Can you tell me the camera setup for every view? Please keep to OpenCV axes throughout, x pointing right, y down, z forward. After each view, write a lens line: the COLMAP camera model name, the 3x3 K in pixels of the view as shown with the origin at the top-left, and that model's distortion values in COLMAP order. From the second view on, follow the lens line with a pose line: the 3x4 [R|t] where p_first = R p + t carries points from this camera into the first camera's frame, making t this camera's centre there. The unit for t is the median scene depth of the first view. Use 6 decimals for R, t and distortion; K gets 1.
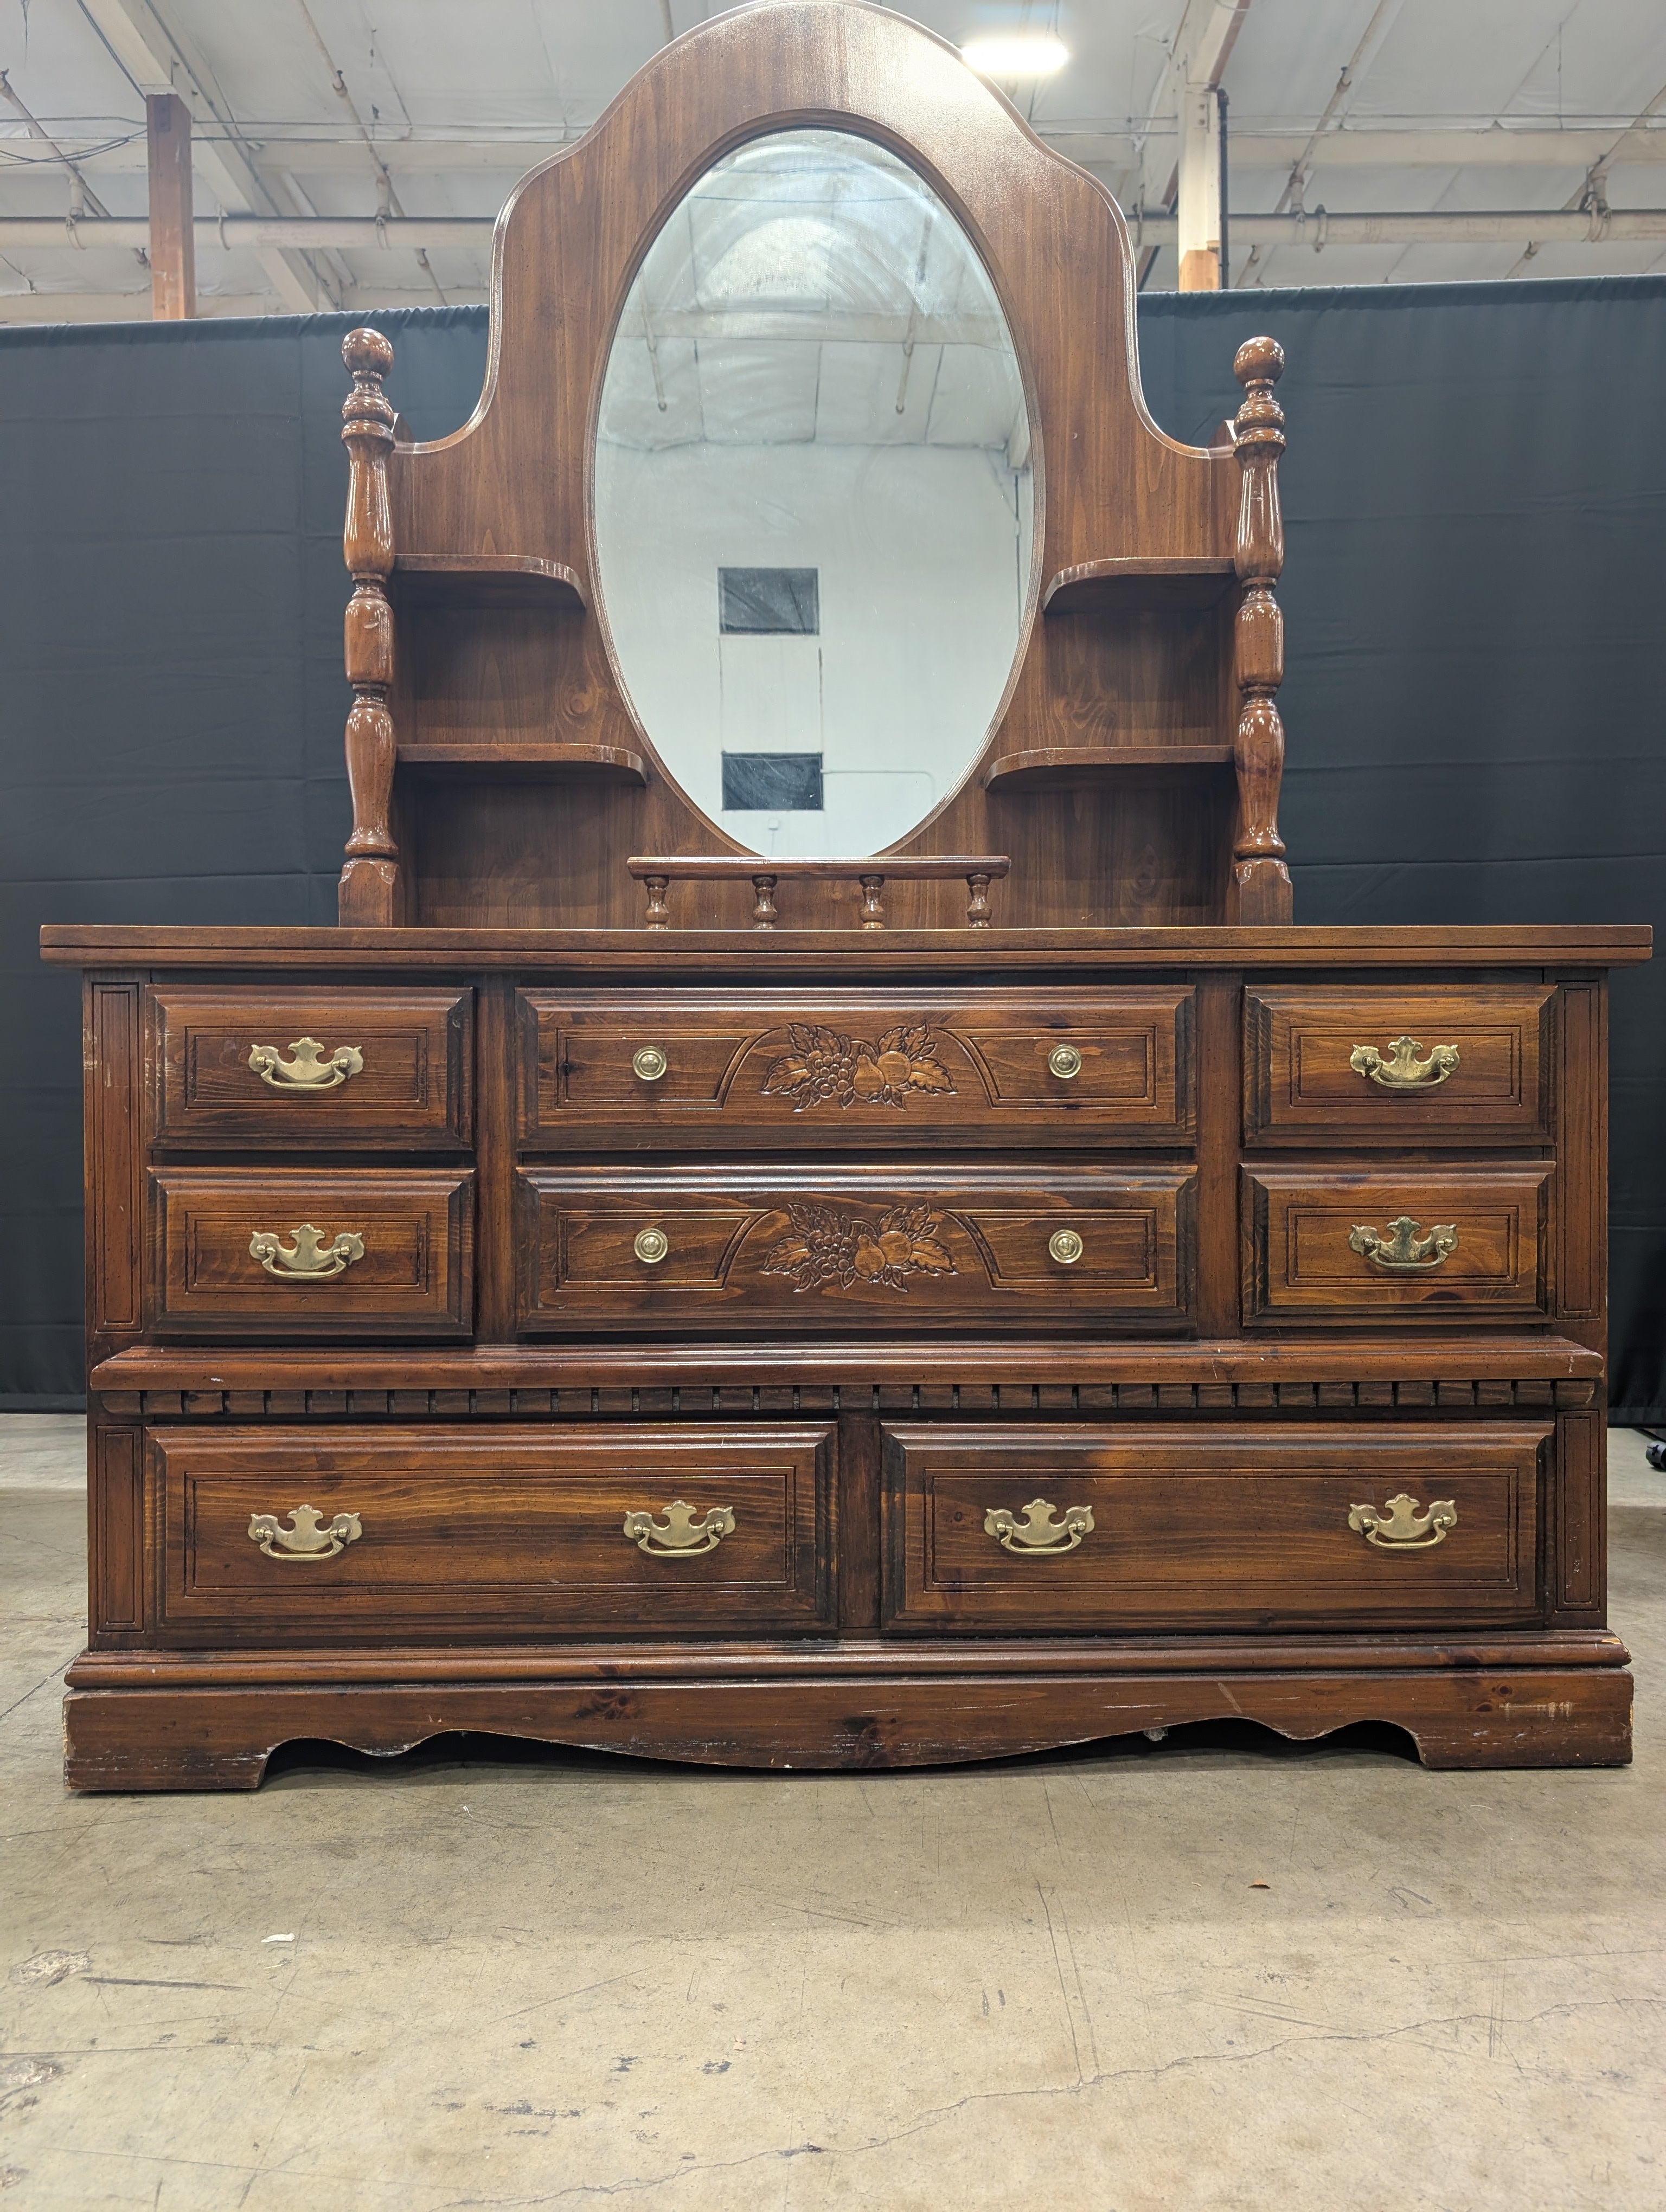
lens RADIAL K [[1564.7, 0, 825.8], [0, 1564.7, 1112.8], [0, 0, 1]] dist [0.011871, -0.016533]
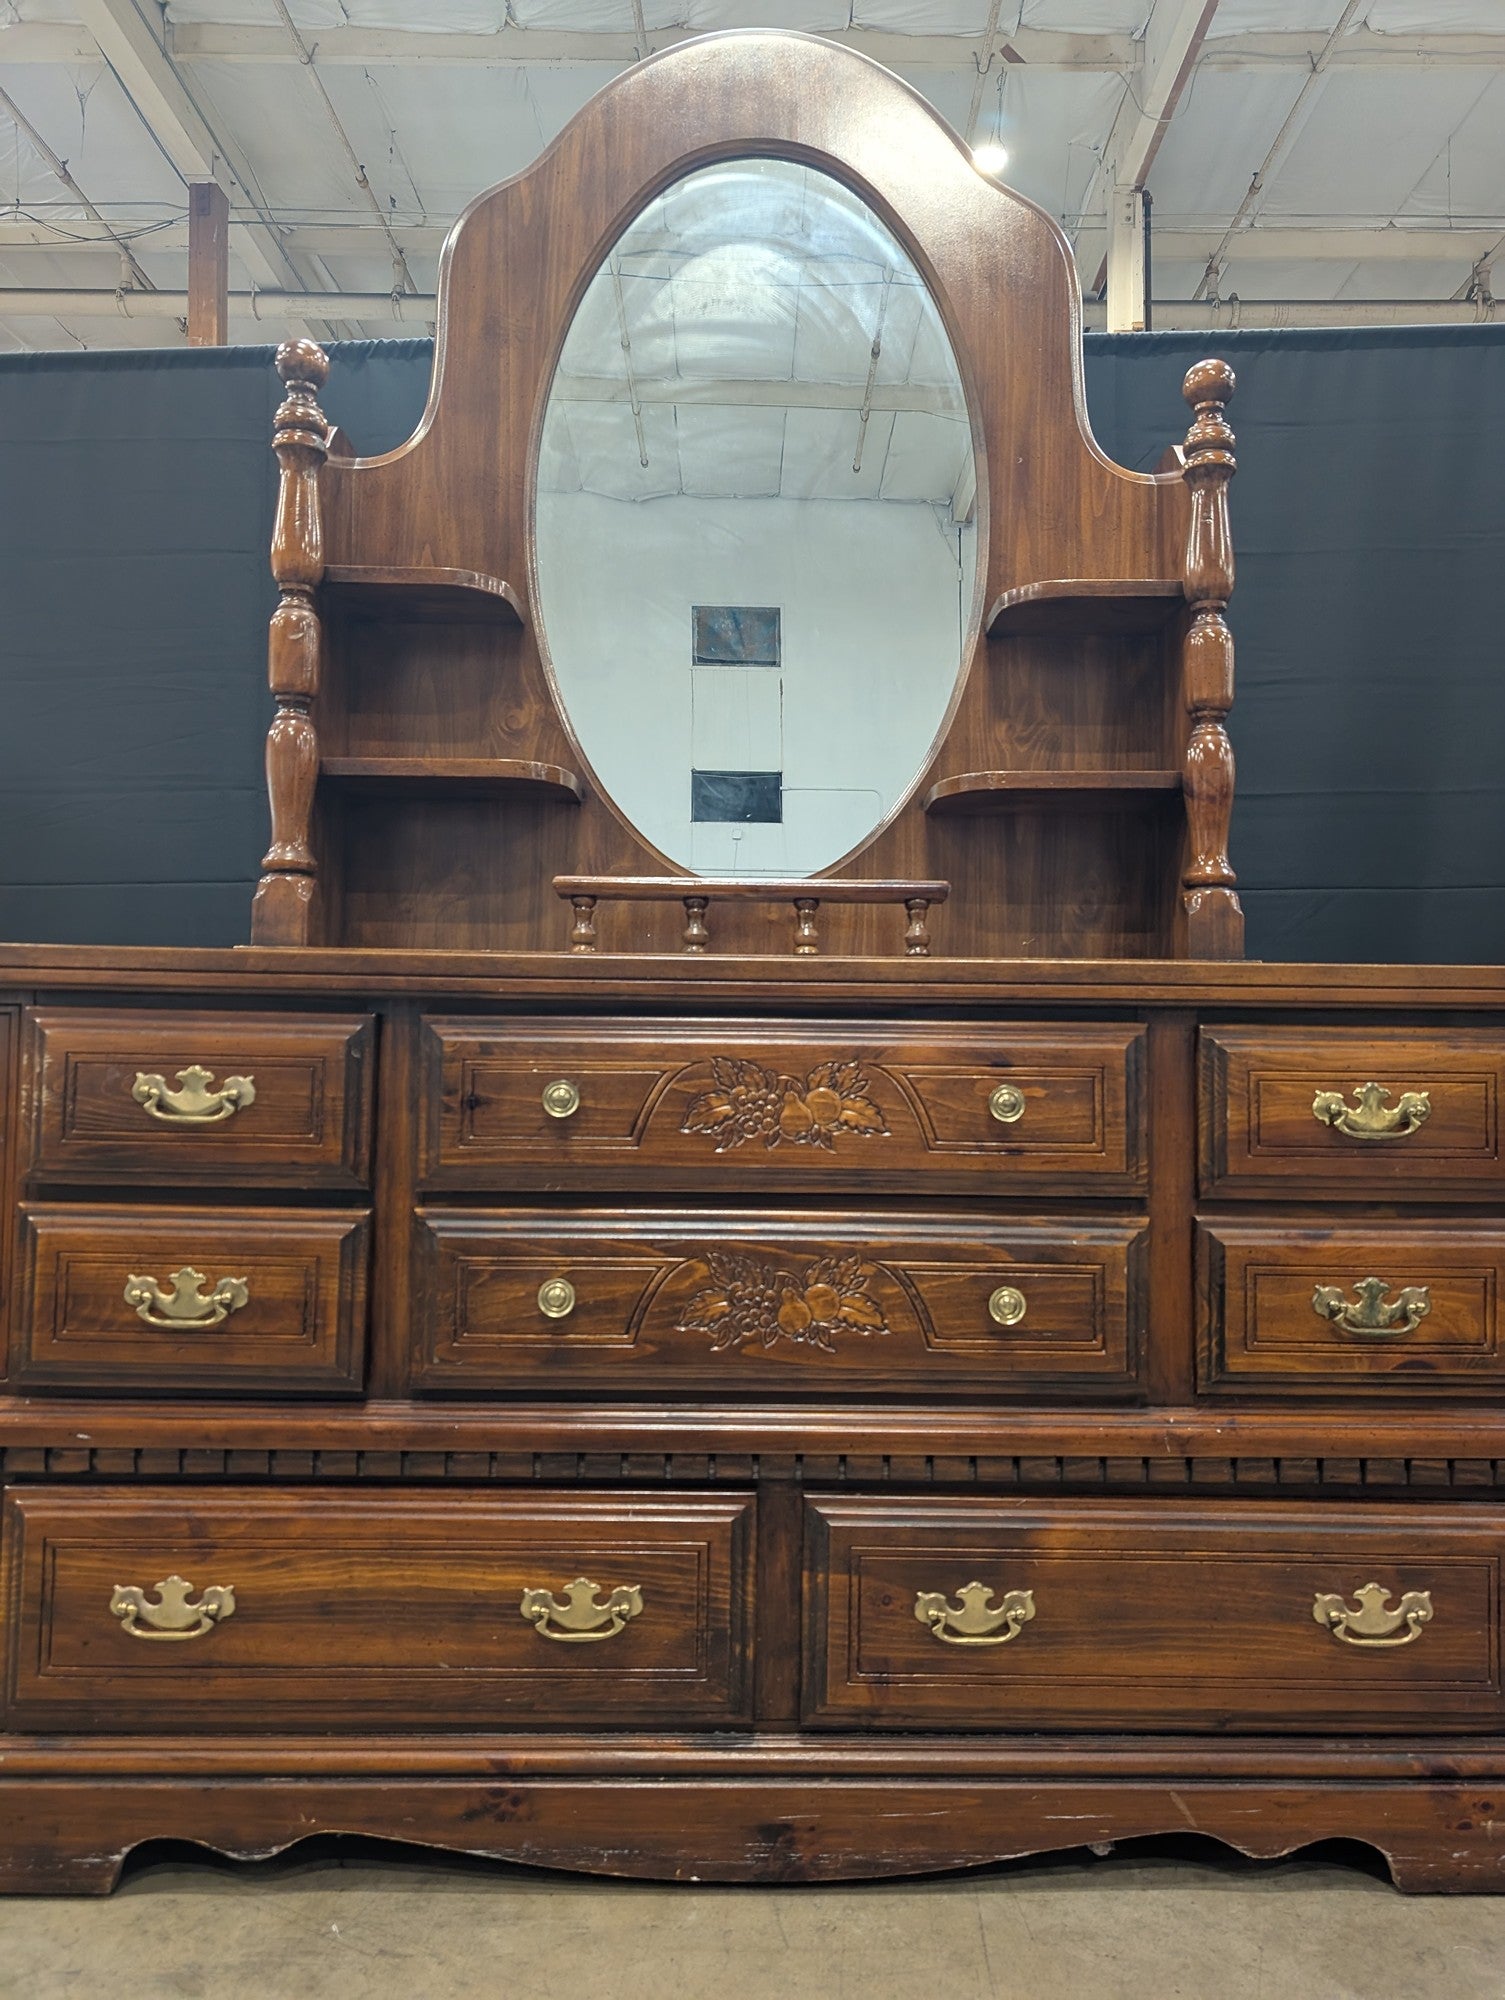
lens RADIAL K [[1316.4, 0, 786.9], [0, 1316.4, 1005.2], [0, 0, 1]] dist [0.003729, 0.002637]
pose [[0.999861, 0.015685, -0.005565, 0.025036], [-0.015942, 0.998639, -0.049649, -0.050128], [0.004778, 0.049731, 0.998751, 0.212258]]
